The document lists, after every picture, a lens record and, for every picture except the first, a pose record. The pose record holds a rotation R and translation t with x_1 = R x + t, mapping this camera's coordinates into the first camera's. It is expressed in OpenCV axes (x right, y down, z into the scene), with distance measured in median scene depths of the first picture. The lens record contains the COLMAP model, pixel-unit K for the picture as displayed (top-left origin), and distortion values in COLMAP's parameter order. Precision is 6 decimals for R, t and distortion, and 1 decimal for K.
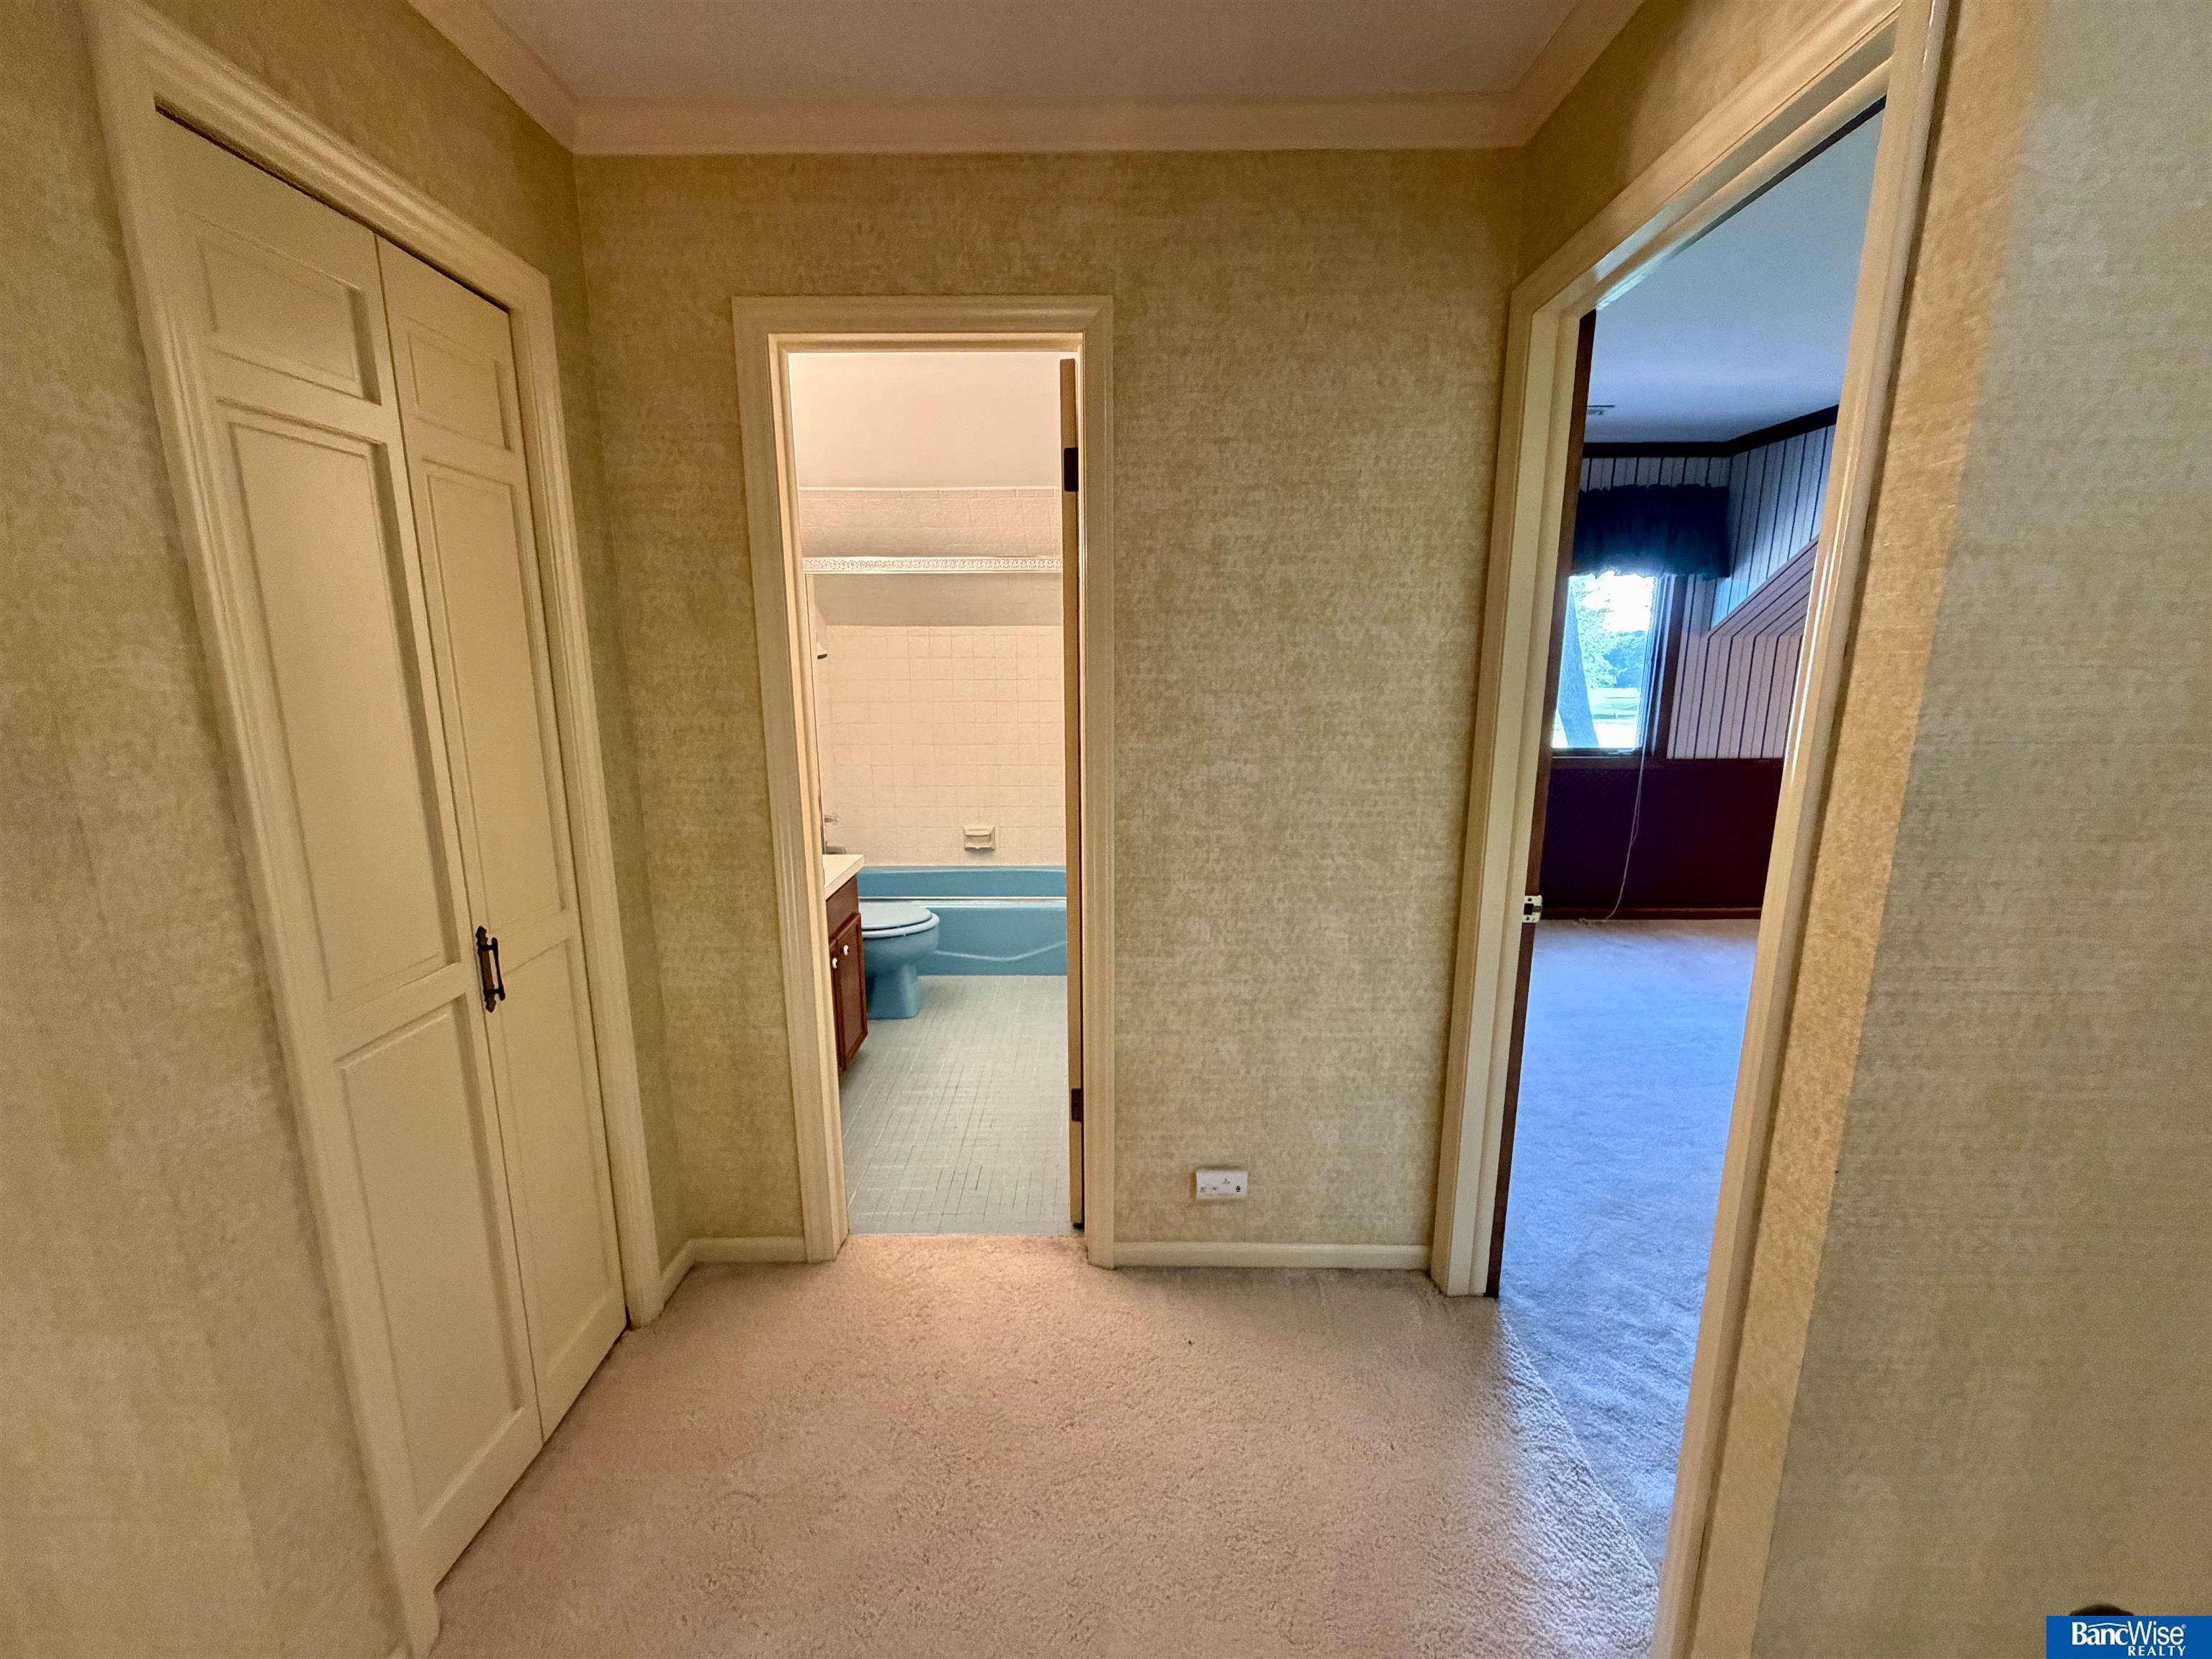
lens RADIAL K [[887.6, 0, 1101.2], [0, 887.6, 828.7], [0, 0, 1]] dist [0.000680, 0.000357]
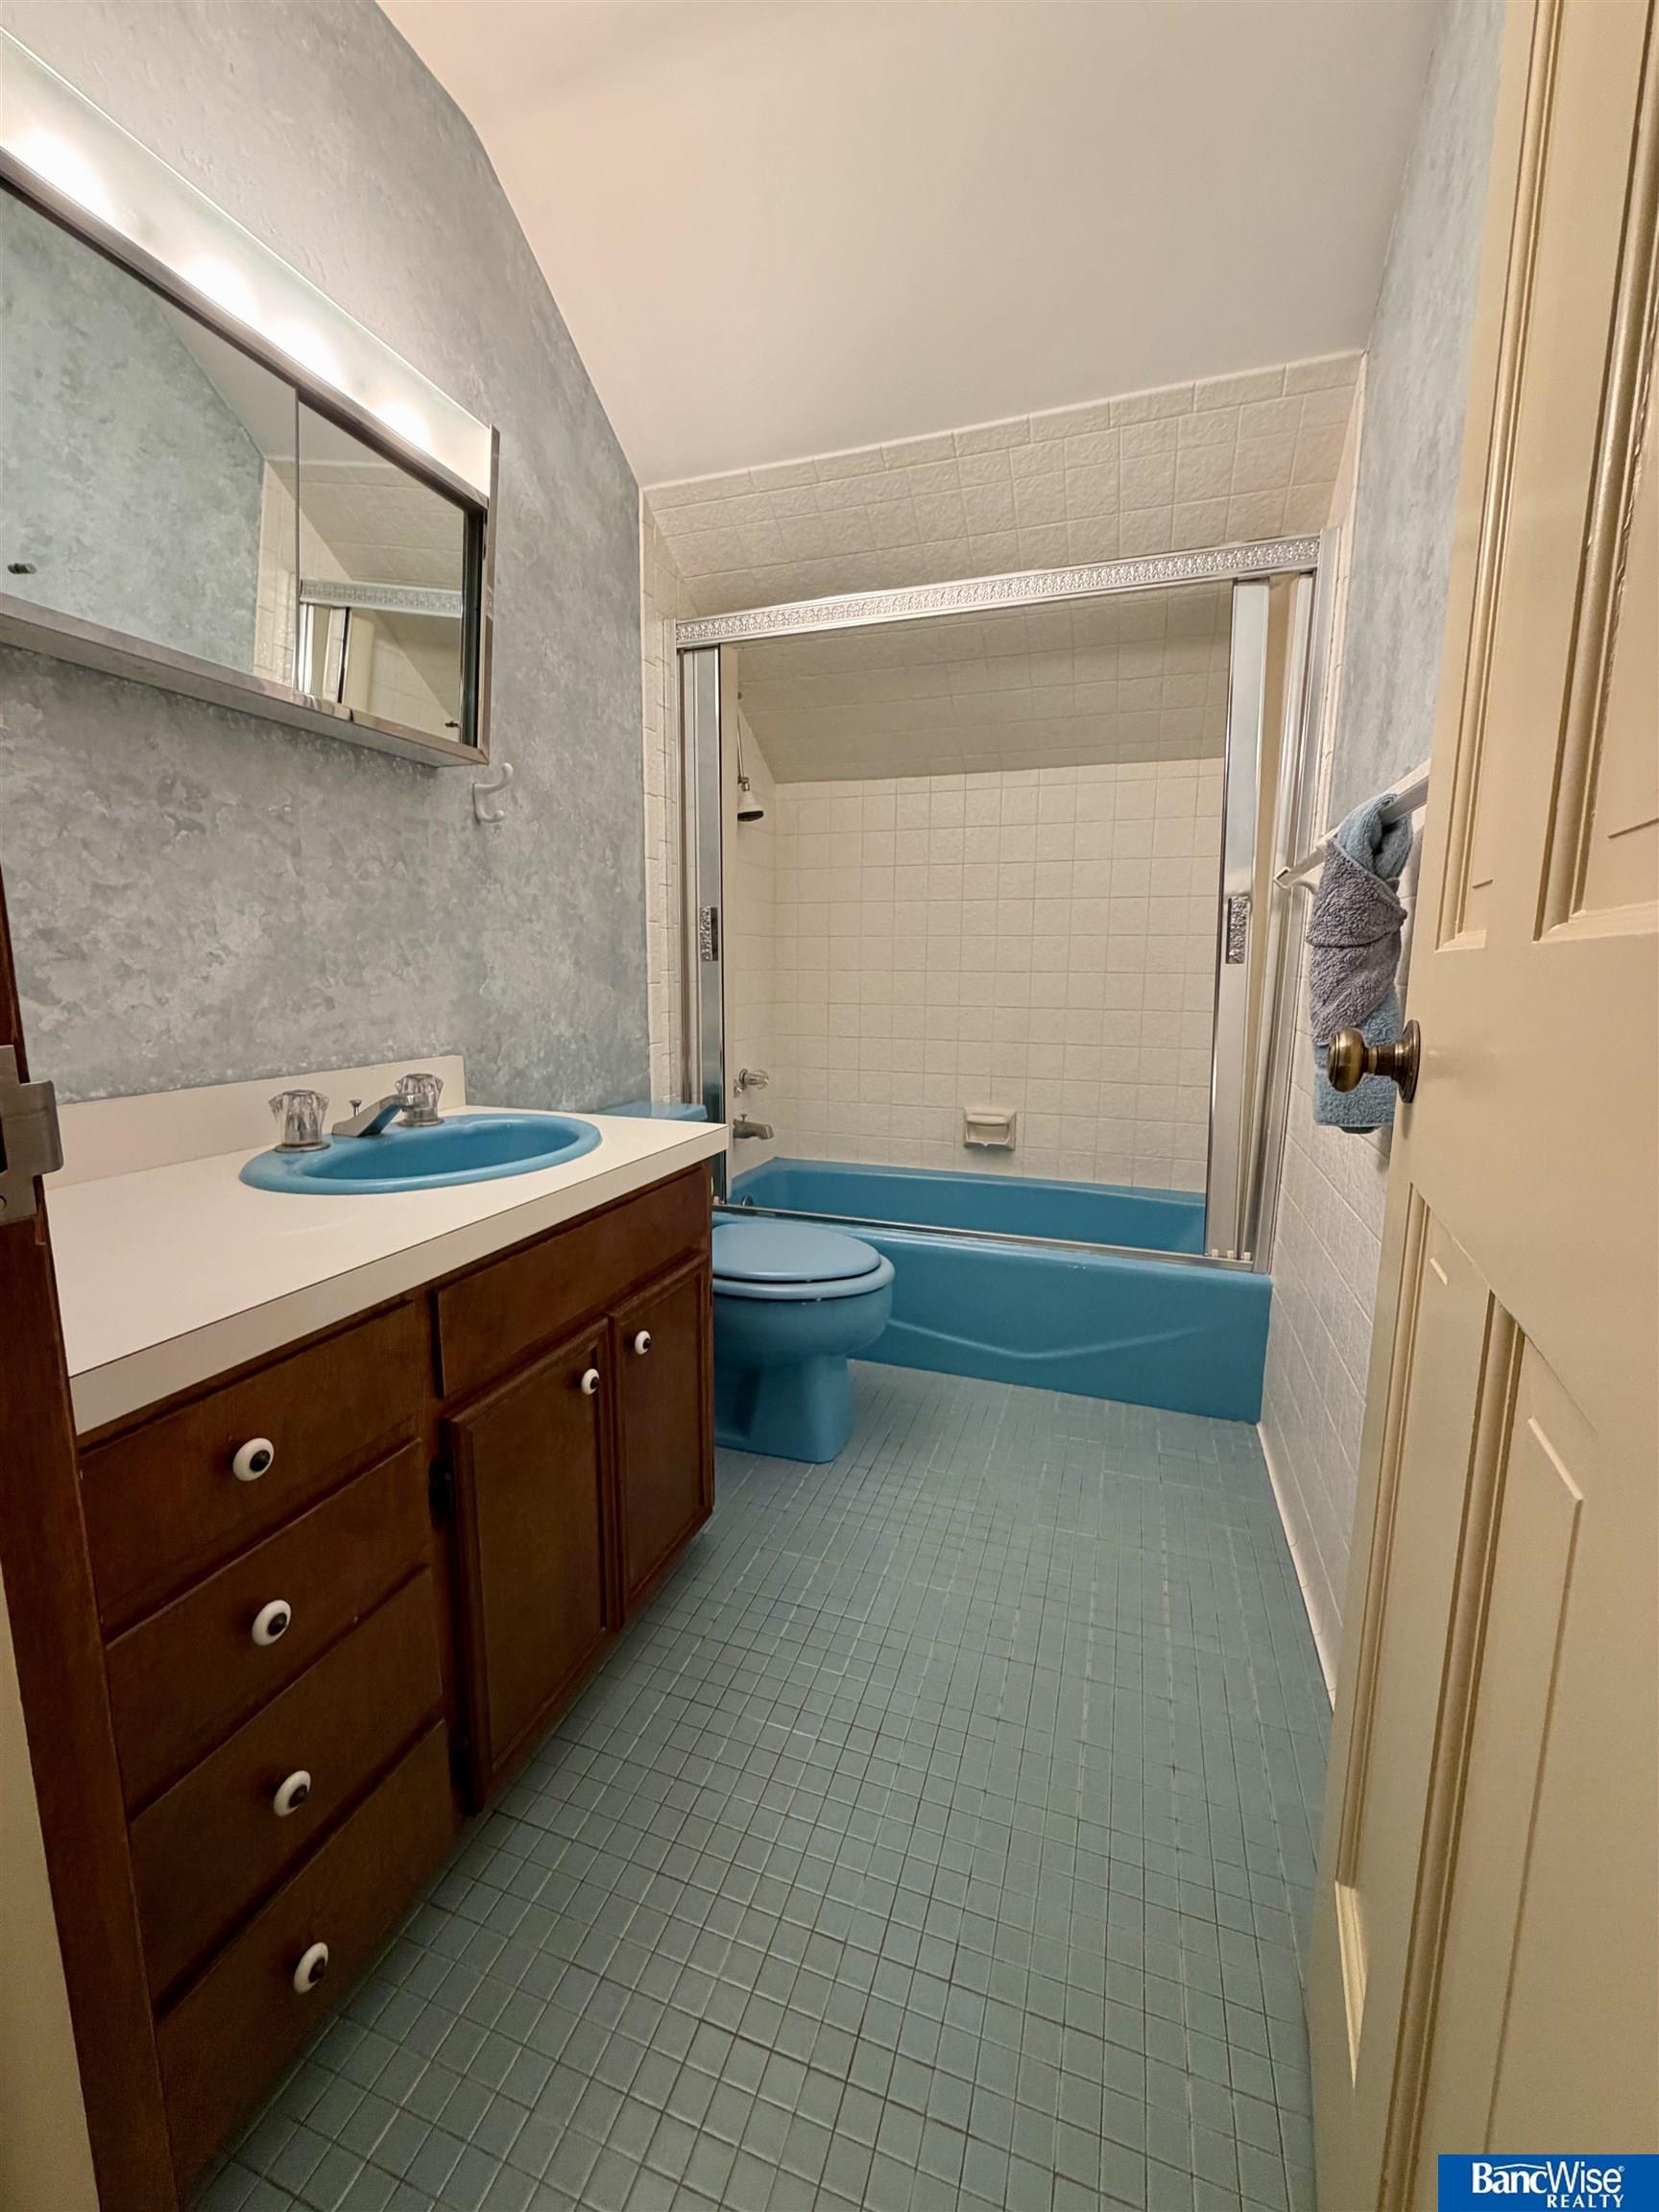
lens RADIAL K [[887.6, 0, 829.5], [0, 887.6, 1106.0], [0, 0, 1]] dist [0.000680, 0.000357]
pose [[0.945662, 0.059373, -0.319686, -0.056494], [-0.072537, 0.996932, -0.029417, 0.024006], [0.316959, 0.051007, 0.947067, 0.461626]]
